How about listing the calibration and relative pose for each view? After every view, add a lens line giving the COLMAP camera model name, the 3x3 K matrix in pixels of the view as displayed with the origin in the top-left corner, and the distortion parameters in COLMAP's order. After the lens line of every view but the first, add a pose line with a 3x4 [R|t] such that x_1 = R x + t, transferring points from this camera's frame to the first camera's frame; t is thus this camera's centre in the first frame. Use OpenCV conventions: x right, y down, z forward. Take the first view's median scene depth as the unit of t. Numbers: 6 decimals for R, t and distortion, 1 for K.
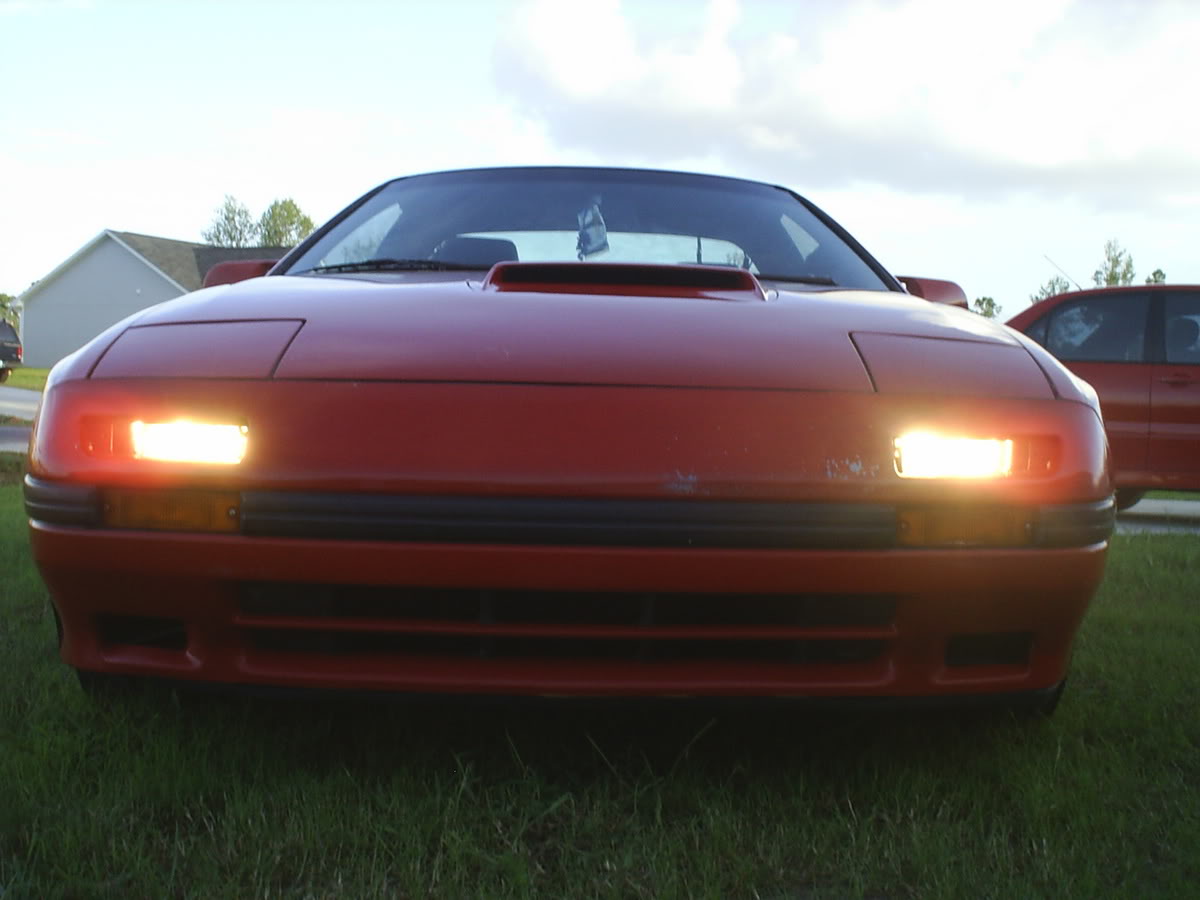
lens RADIAL K [[893.1, 0, 600.7], [0, 893.1, 450.7], [0, 0, 1]] dist [-0.007142, -0.001819]
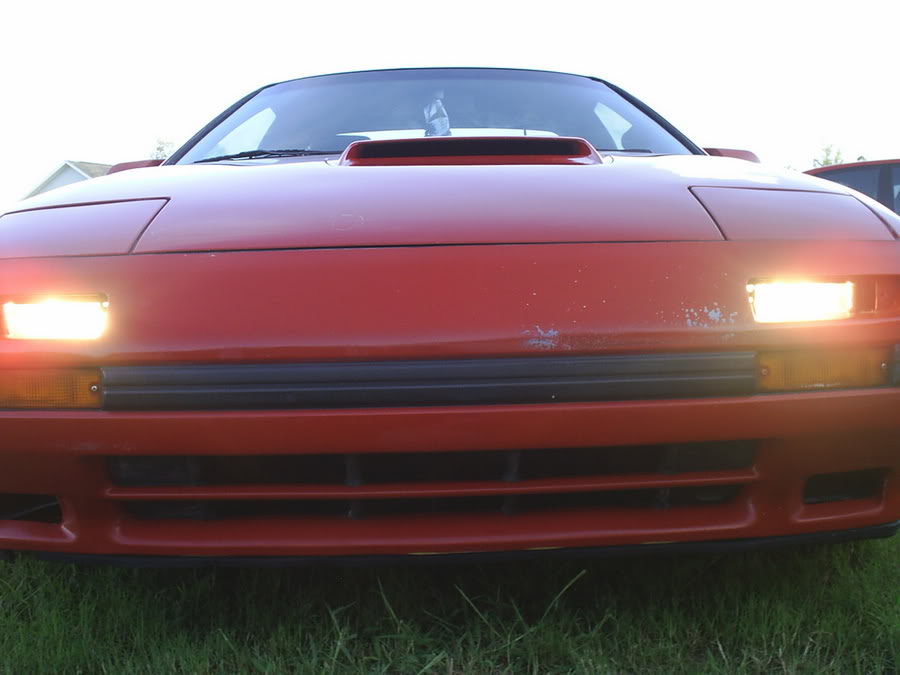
lens RADIAL K [[669.8, 0, 450.6], [0, 669.8, 338.0], [0, 0, 1]] dist [-0.007142, -0.001819]
pose [[0.998971, -0.045339, 0.001503, -0.011689], [0.045241, 0.998161, 0.040341, 0.000922], [-0.003330, -0.040231, 0.999185, 0.244987]]
